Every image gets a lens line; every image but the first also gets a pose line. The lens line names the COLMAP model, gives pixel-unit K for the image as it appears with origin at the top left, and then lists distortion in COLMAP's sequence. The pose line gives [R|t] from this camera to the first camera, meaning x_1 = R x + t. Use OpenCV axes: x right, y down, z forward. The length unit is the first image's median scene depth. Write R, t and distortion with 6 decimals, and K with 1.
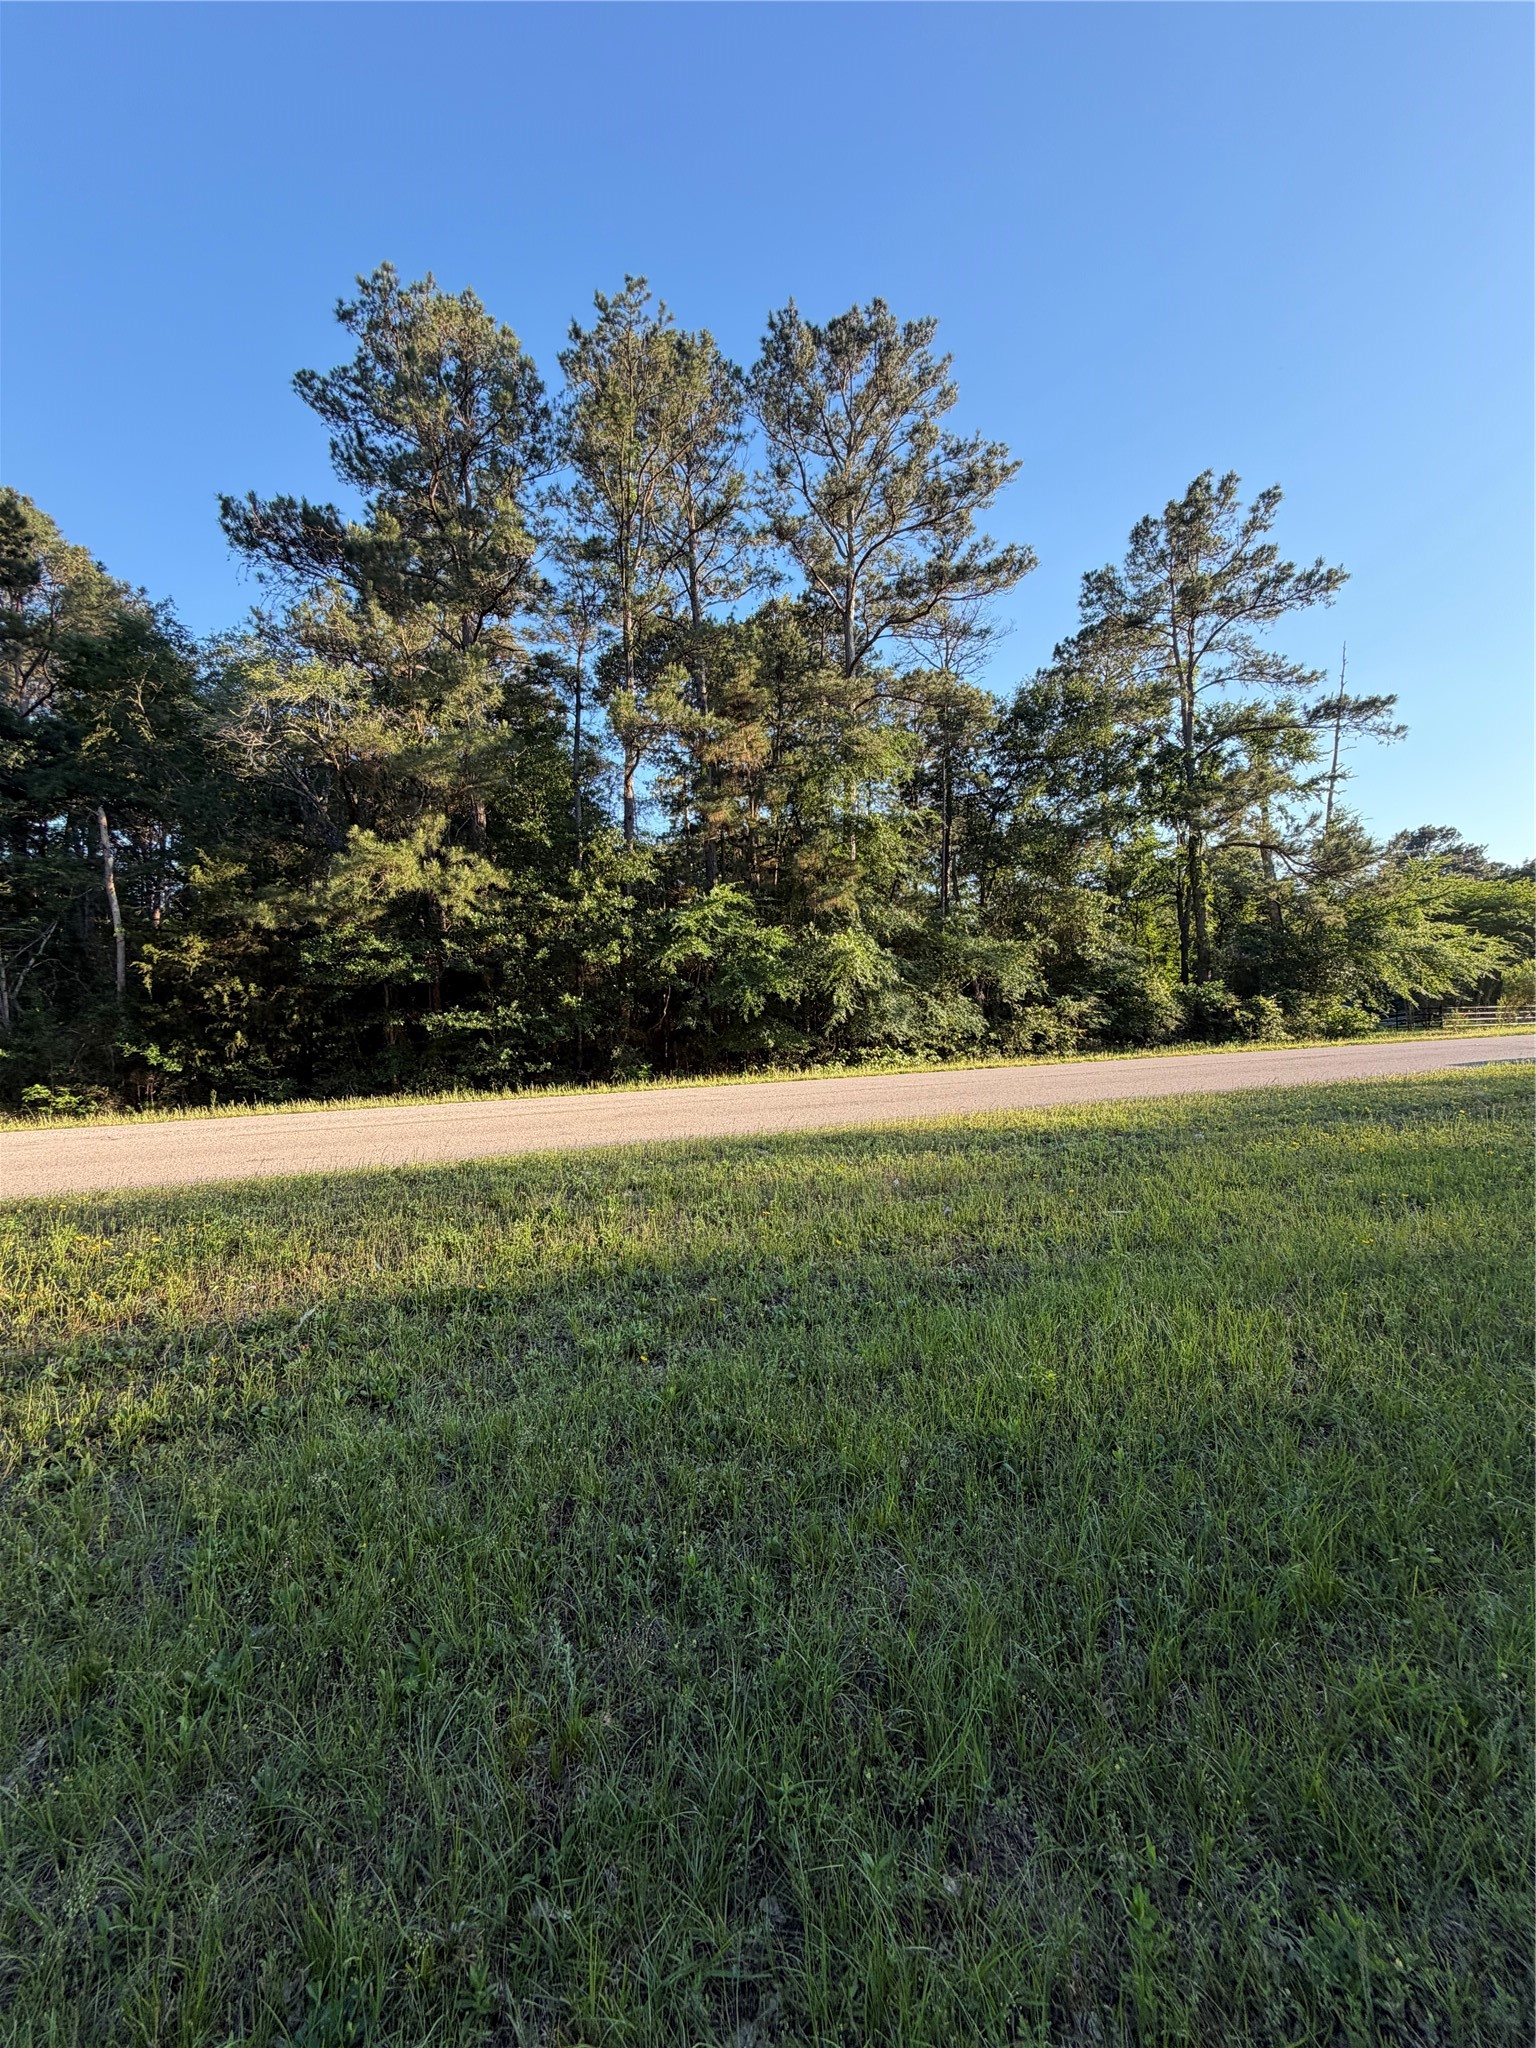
lens RADIAL K [[815.9, 0, 766.4], [0, 815.9, 1021.6], [0, 0, 1]] dist [-0.001609, 0.000402]
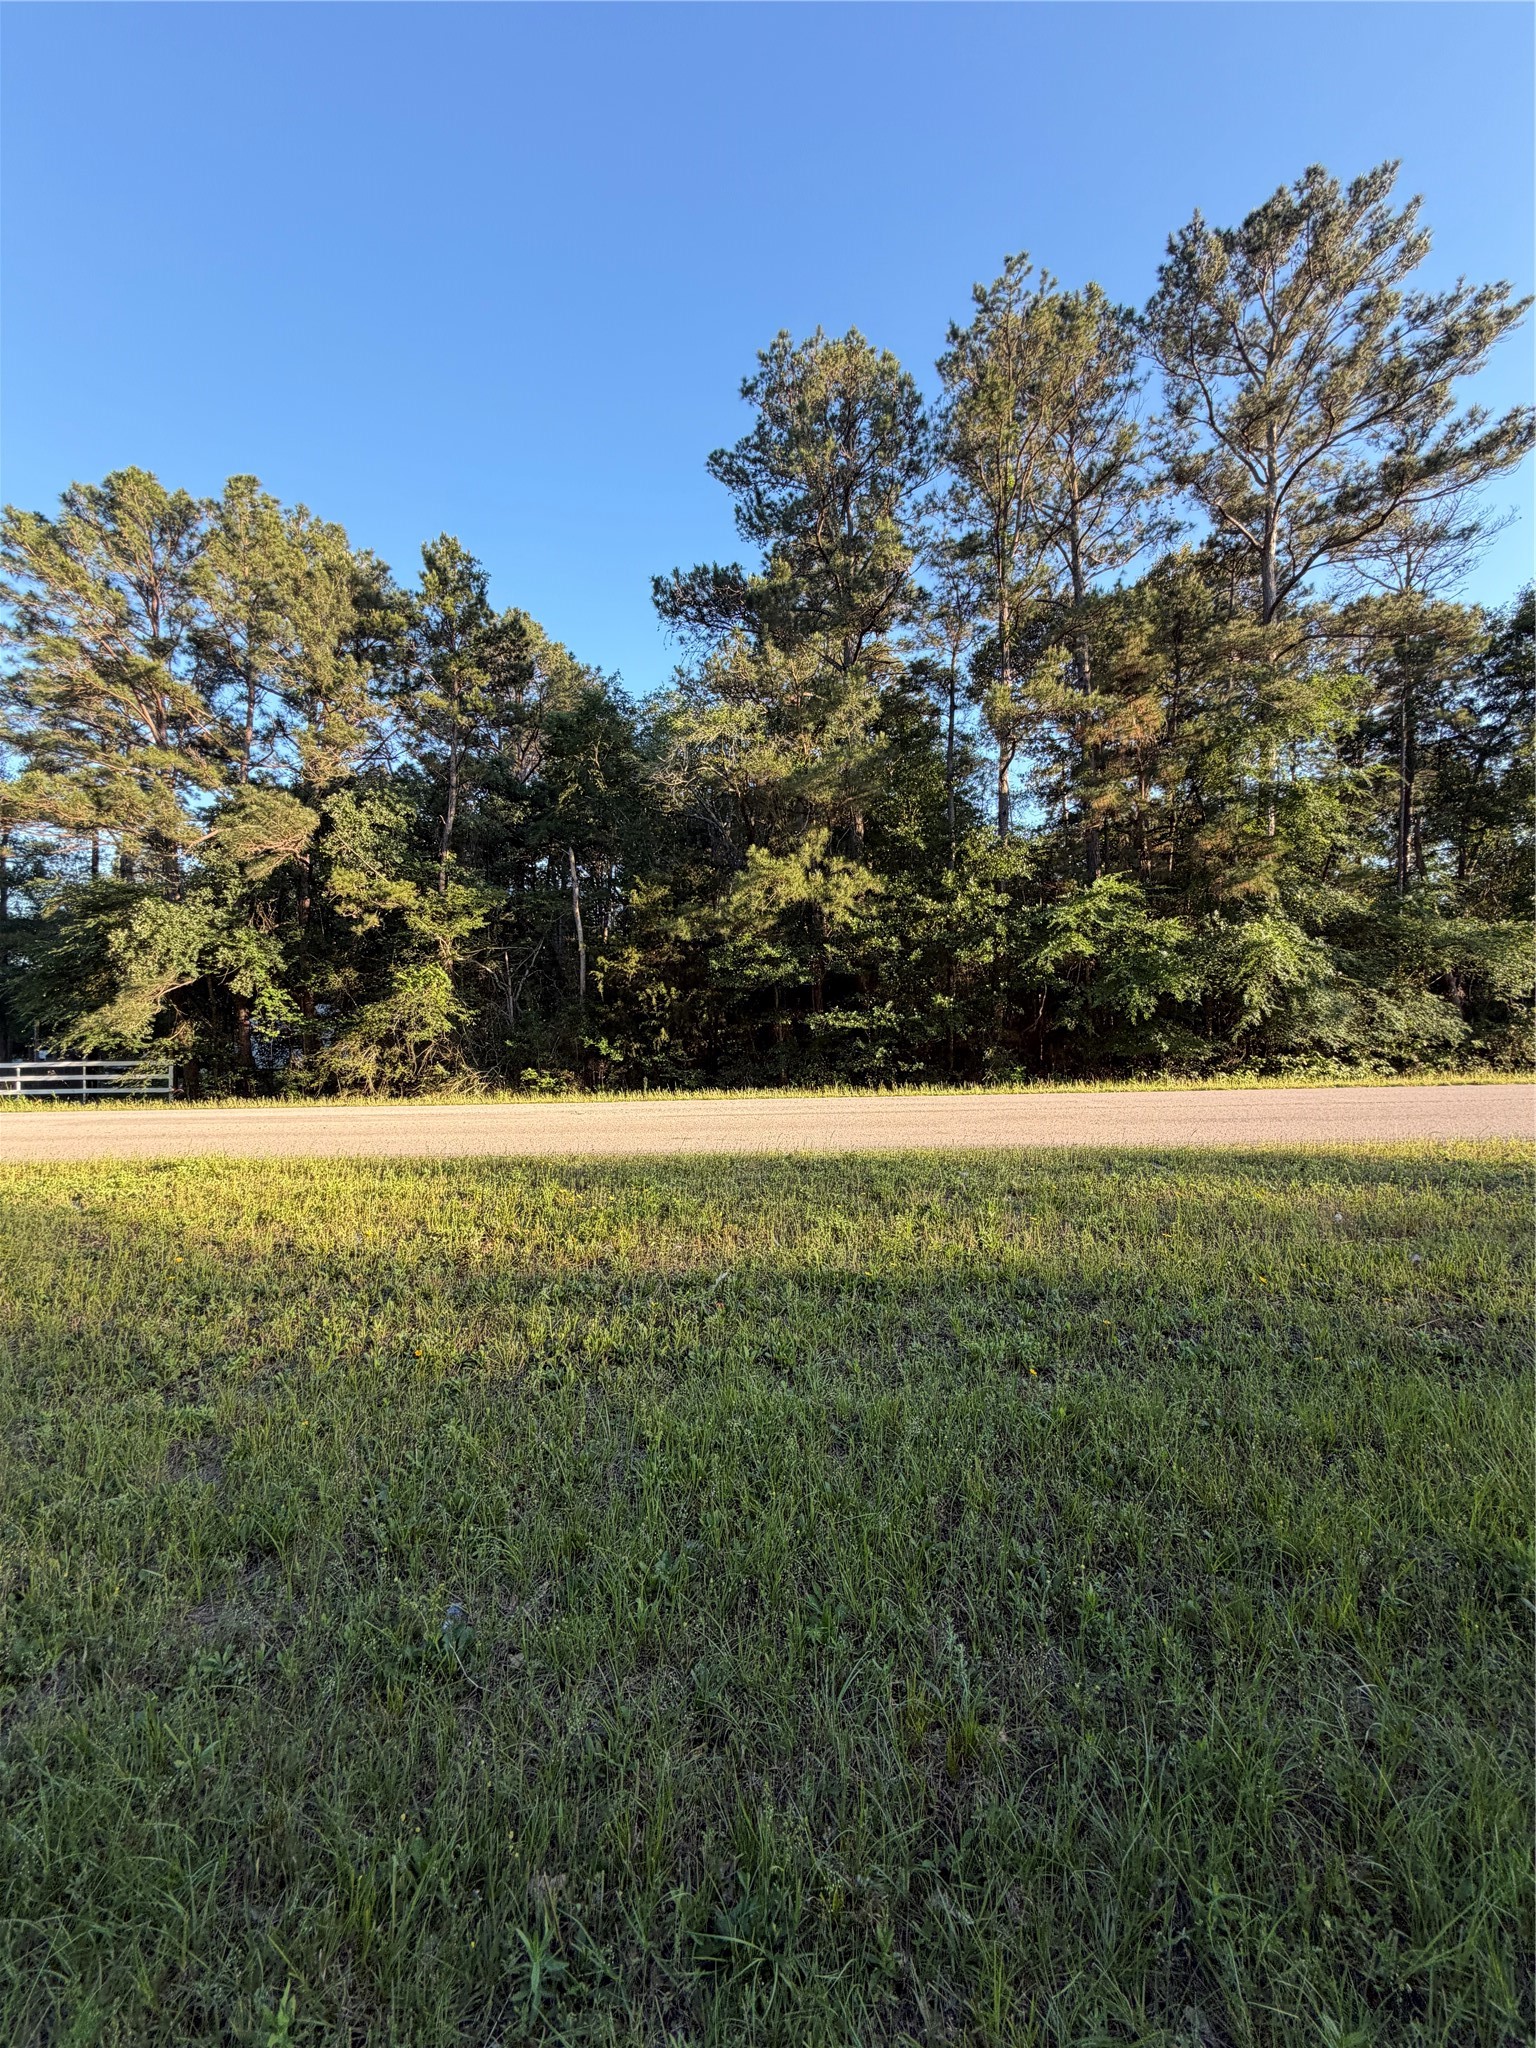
lens RADIAL K [[815.9, 0, 769.7], [0, 815.9, 1022.0], [0, 0, 1]] dist [-0.001609, 0.000402]
pose [[0.903377, 0.006910, -0.428792, -0.003150], [-0.006972, 0.999975, 0.001426, 0.000186], [0.428791, 0.001701, 0.903402, -0.000210]]
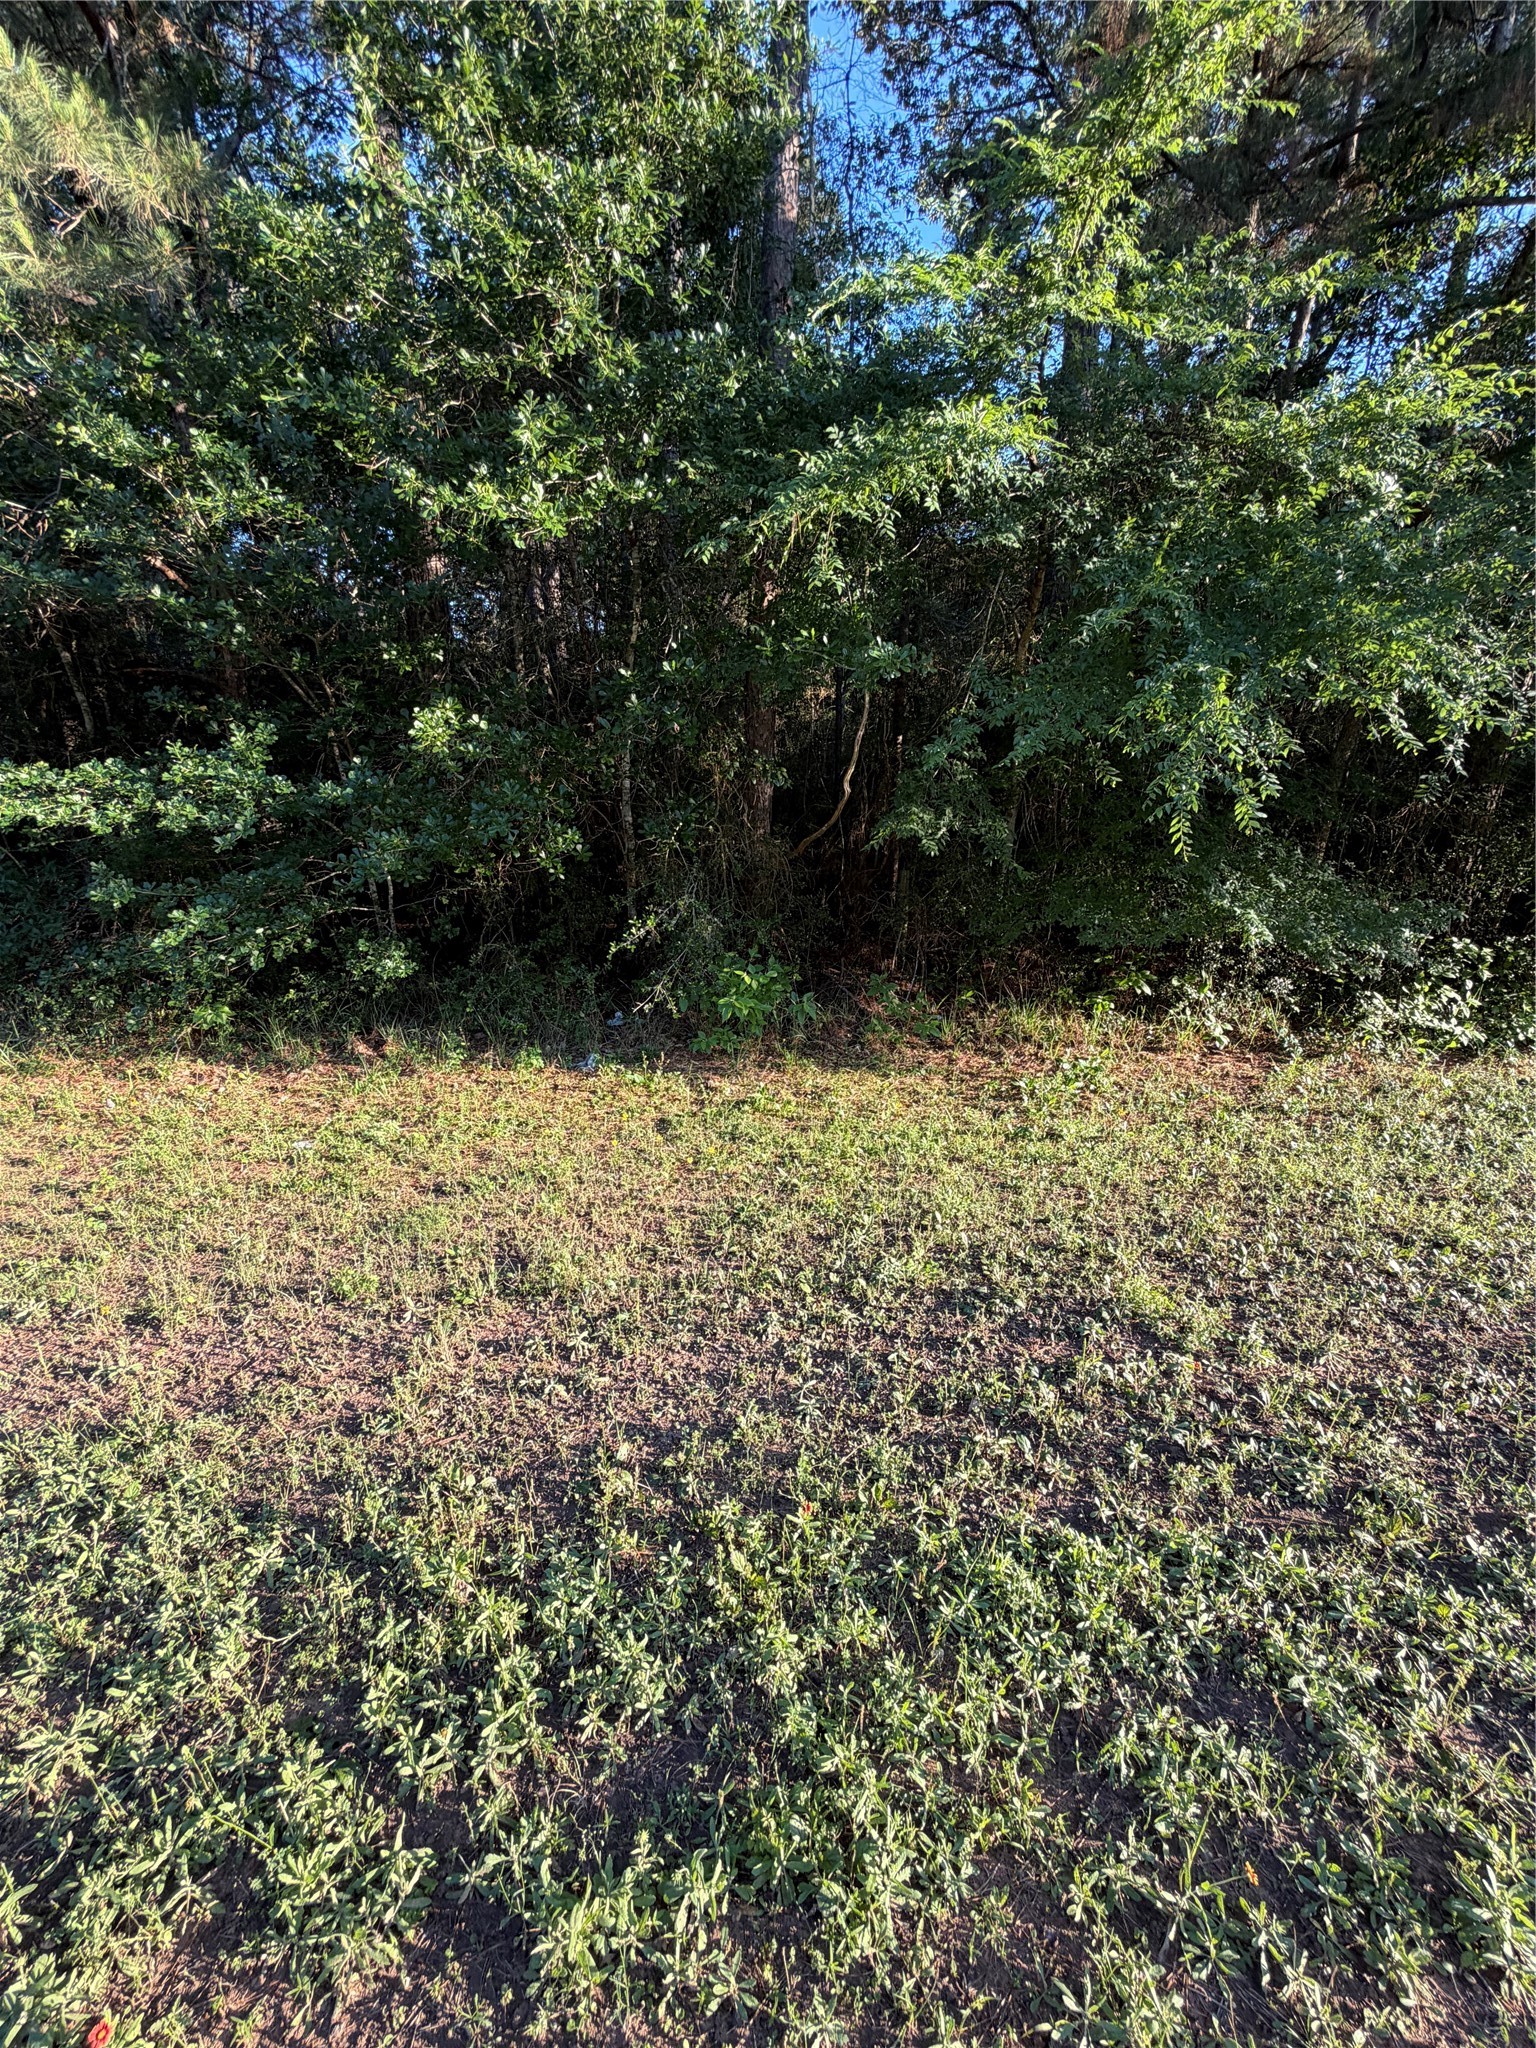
lens RADIAL K [[815.9, 0, 767.8], [0, 815.9, 1024.1], [0, 0, 1]] dist [-0.001609, 0.000402]
pose [[0.861017, 0.085533, -0.501332, -0.014931], [-0.032719, 0.993030, 0.113229, 0.065665], [0.507522, -0.081089, 0.857815, 1.525240]]
